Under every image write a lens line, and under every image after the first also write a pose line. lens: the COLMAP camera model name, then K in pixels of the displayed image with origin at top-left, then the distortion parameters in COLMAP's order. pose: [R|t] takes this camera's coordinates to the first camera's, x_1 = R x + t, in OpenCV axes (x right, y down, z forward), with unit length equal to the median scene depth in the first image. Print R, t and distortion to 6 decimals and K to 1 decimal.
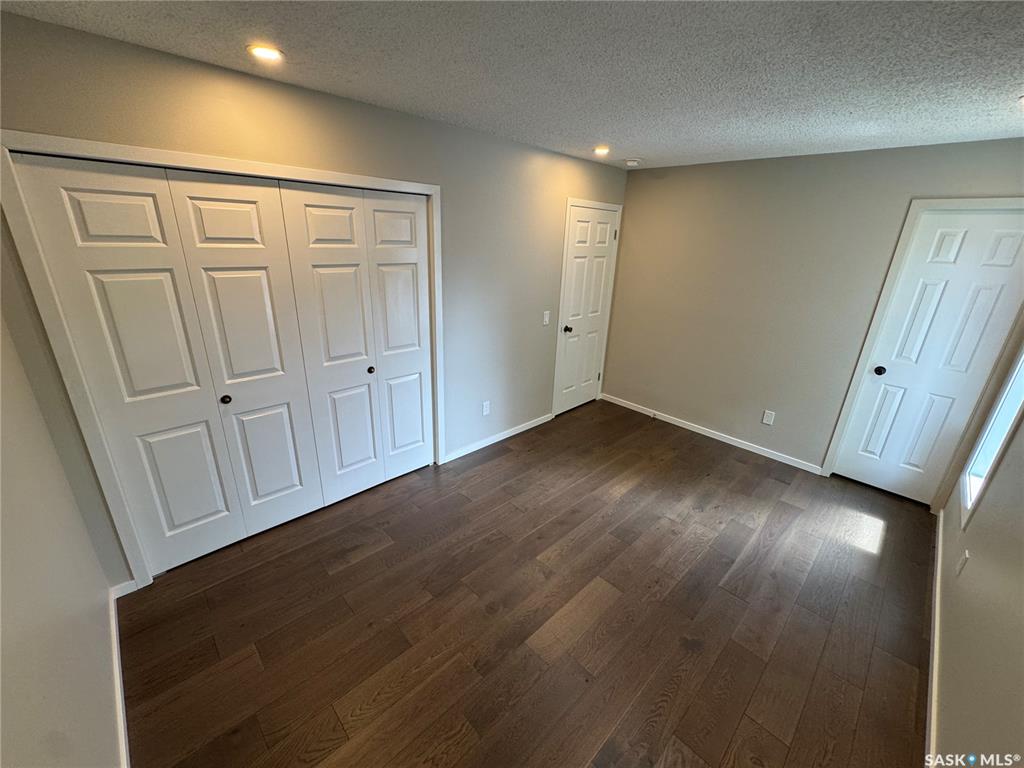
lens RADIAL K [[411.4, 0, 512.0], [0, 411.4, 384.0], [0, 0, 1]] dist [-0.001727, -0.000315]
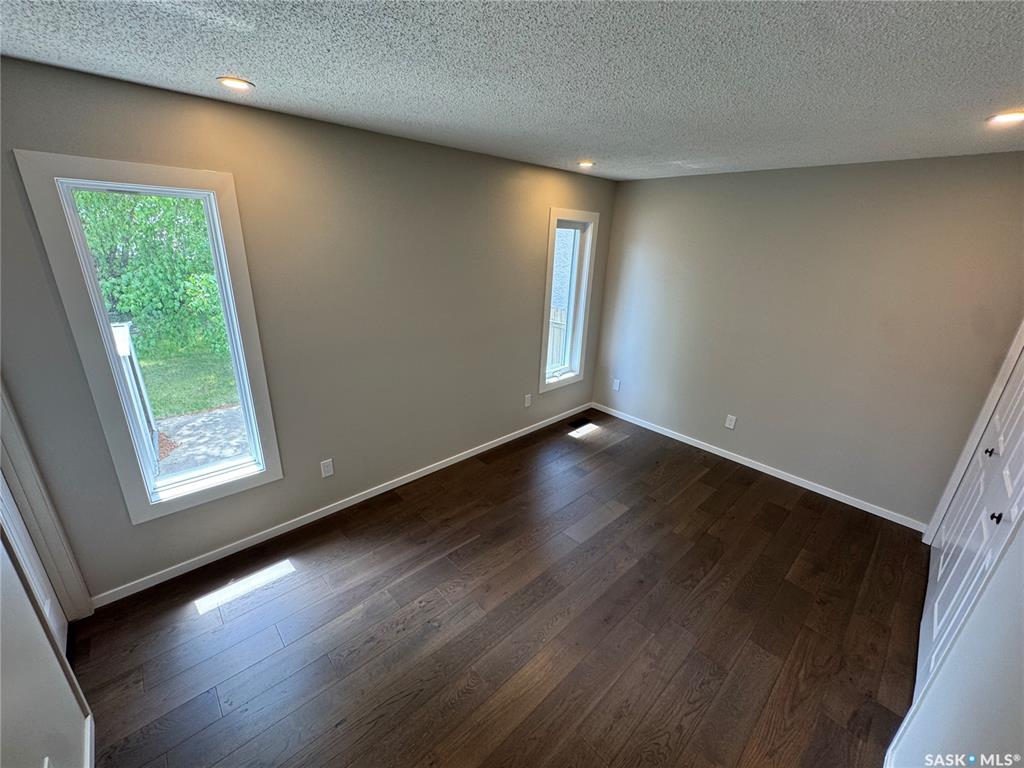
lens RADIAL K [[411.4, 0, 512.0], [0, 411.4, 384.0], [0, 0, 1]] dist [-0.001727, -0.000315]
pose [[-0.996798, -0.078494, -0.015212, 0.418694], [-0.070206, 0.768230, 0.636313, -0.553347], [-0.038260, 0.635343, -0.771281, 1.484357]]
